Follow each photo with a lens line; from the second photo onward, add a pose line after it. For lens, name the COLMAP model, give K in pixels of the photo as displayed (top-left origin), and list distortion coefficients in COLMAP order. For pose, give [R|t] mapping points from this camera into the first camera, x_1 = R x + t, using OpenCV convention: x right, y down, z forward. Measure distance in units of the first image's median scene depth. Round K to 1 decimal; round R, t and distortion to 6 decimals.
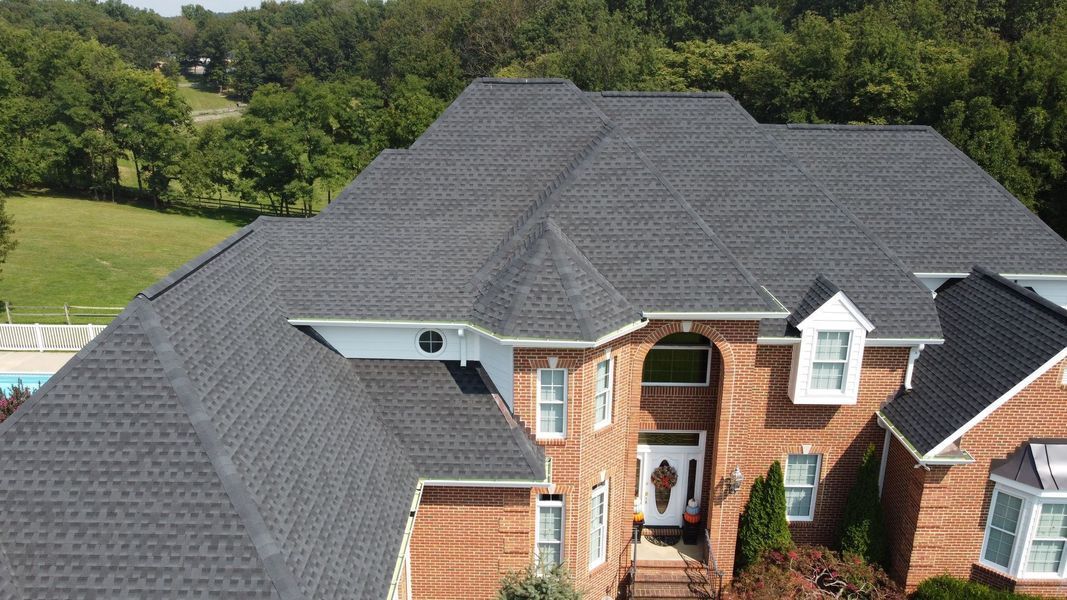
lens RADIAL K [[816.5, 0, 523.5], [0, 816.5, 298.2], [0, 0, 1]] dist [-0.005518, -0.006087]
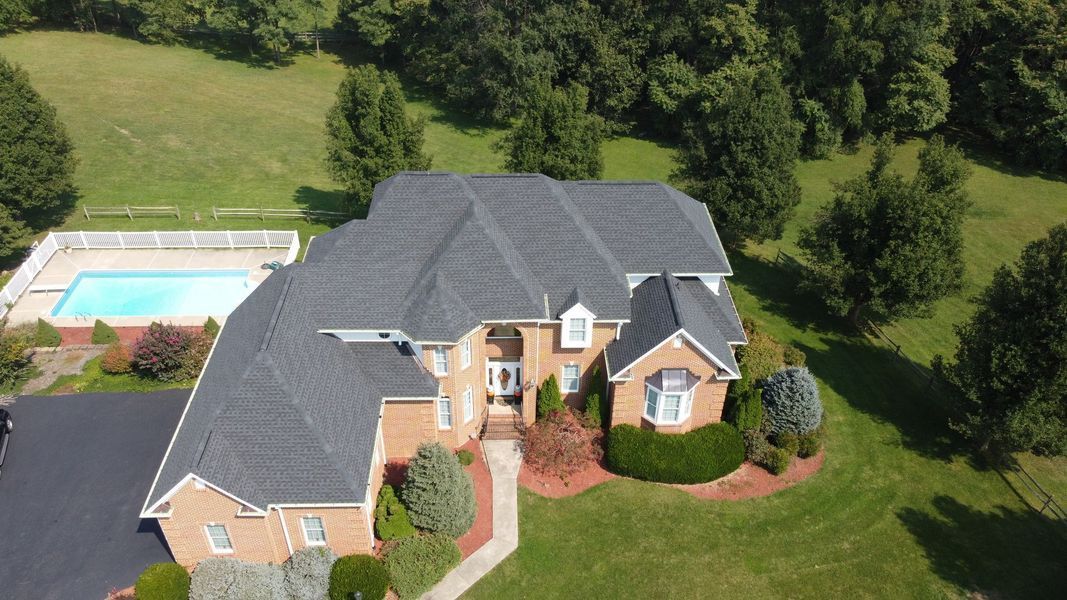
lens RADIAL K [[816.5, 0, 523.5], [0, 816.5, 298.2], [0, 0, 1]] dist [-0.005518, -0.006087]
pose [[0.999338, -0.022156, 0.028851, 0.186314], [0.011474, 0.944612, 0.327990, -0.711863], [-0.034520, -0.327442, 0.944241, -0.974501]]
